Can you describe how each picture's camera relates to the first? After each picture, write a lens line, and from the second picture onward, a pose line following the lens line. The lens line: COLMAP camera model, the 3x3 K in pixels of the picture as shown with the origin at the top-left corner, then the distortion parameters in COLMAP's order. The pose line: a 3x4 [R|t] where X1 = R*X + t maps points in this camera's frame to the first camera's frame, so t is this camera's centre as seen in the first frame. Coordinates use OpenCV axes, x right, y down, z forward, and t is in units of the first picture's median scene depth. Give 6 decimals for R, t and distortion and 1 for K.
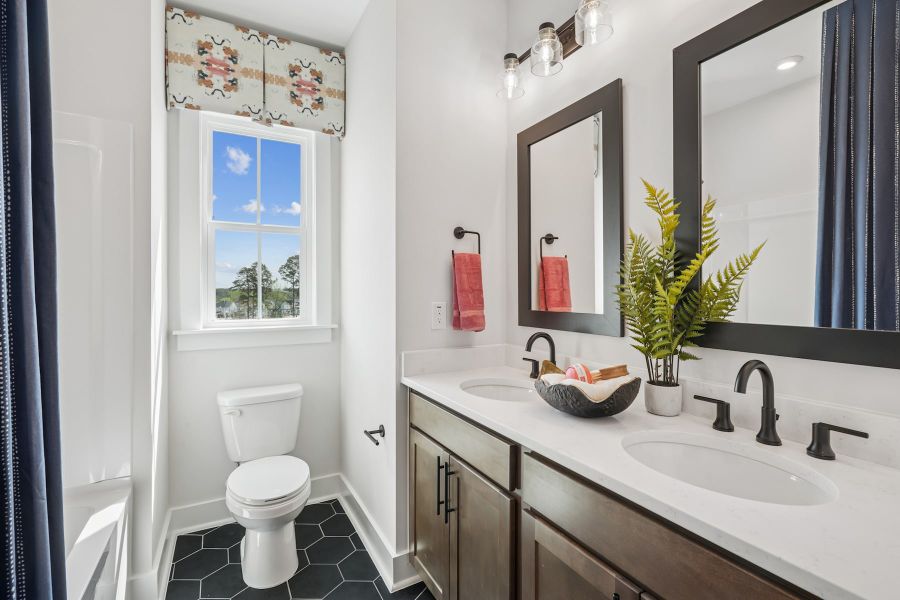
lens RADIAL K [[409.5, 0, 459.5], [0, 409.5, 295.6], [0, 0, 1]] dist [-0.005398, 0.000677]
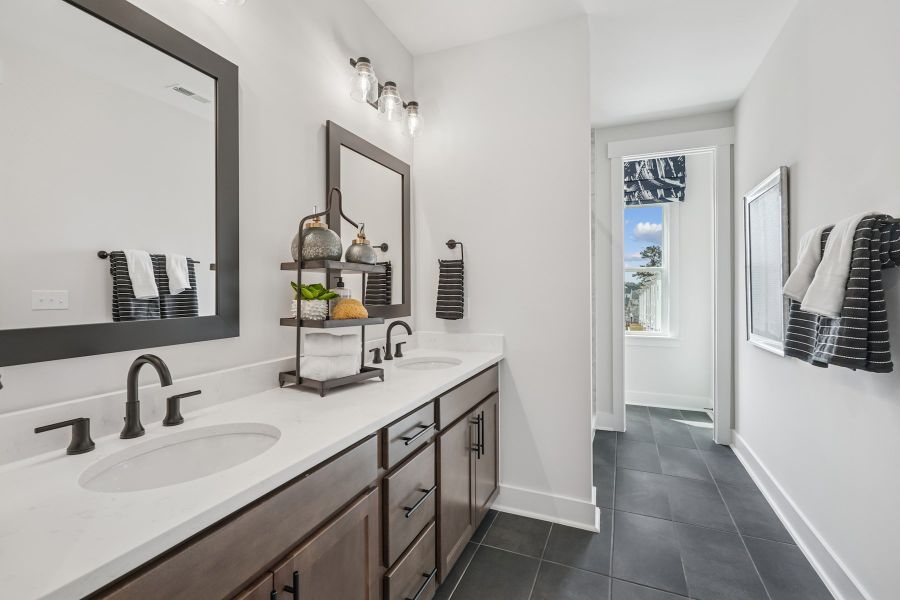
lens RADIAL K [[409.5, 0, 456.5], [0, 409.5, 293.9], [0, 0, 1]] dist [-0.005398, 0.000677]
pose [[-0.623552, -0.013778, 0.781660, -0.650071], [0.007212, 0.999701, 0.023374, -0.021357], [-0.781748, 0.020213, -0.623266, 1.161808]]
